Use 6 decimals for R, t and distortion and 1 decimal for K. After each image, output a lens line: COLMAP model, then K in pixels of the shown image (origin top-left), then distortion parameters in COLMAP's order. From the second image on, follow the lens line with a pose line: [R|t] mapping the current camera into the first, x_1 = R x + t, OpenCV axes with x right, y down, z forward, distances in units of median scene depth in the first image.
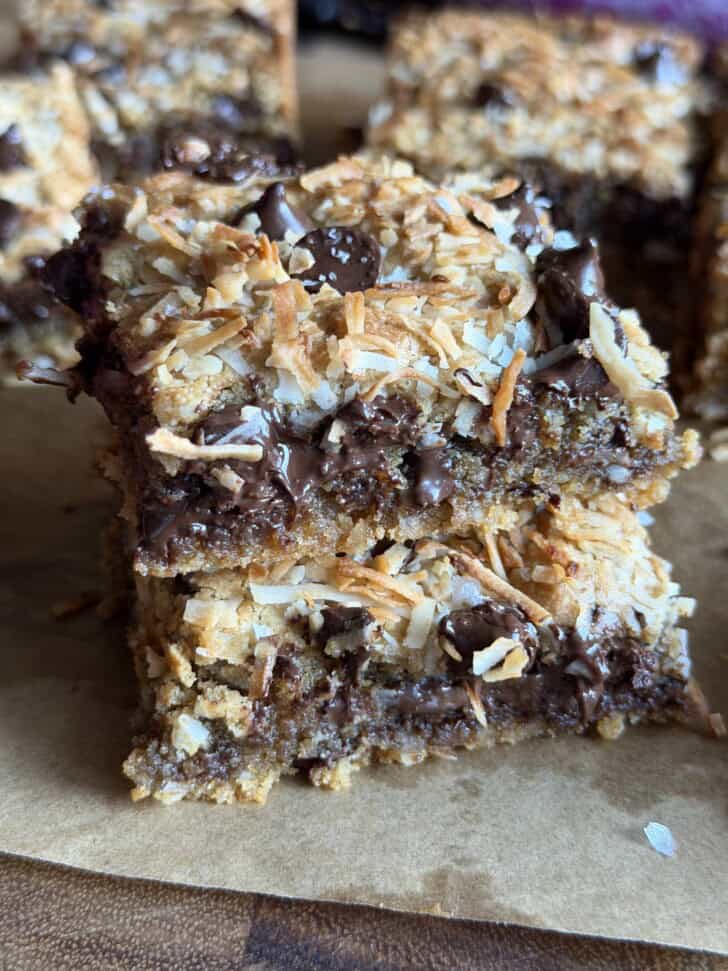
lens RADIAL K [[1538.2, 0, 382.7], [0, 1538.2, 484.2], [0, 0, 1]] dist [0.365432, -2.138979]
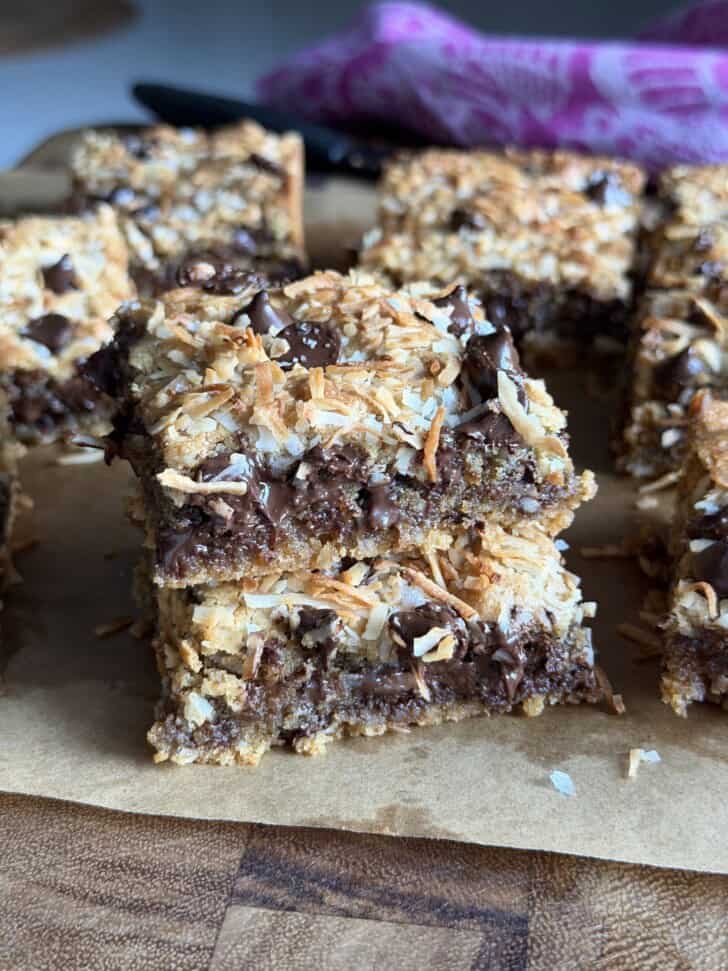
lens RADIAL K [[1538.2, 0, 382.7], [0, 1538.2, 484.2], [0, 0, 1]] dist [0.365432, -2.138979]
pose [[0.998938, -0.029078, -0.035738, 0.078434], [0.026143, 0.996451, -0.080011, 0.077912], [0.037938, 0.078992, 0.996153, -0.289593]]
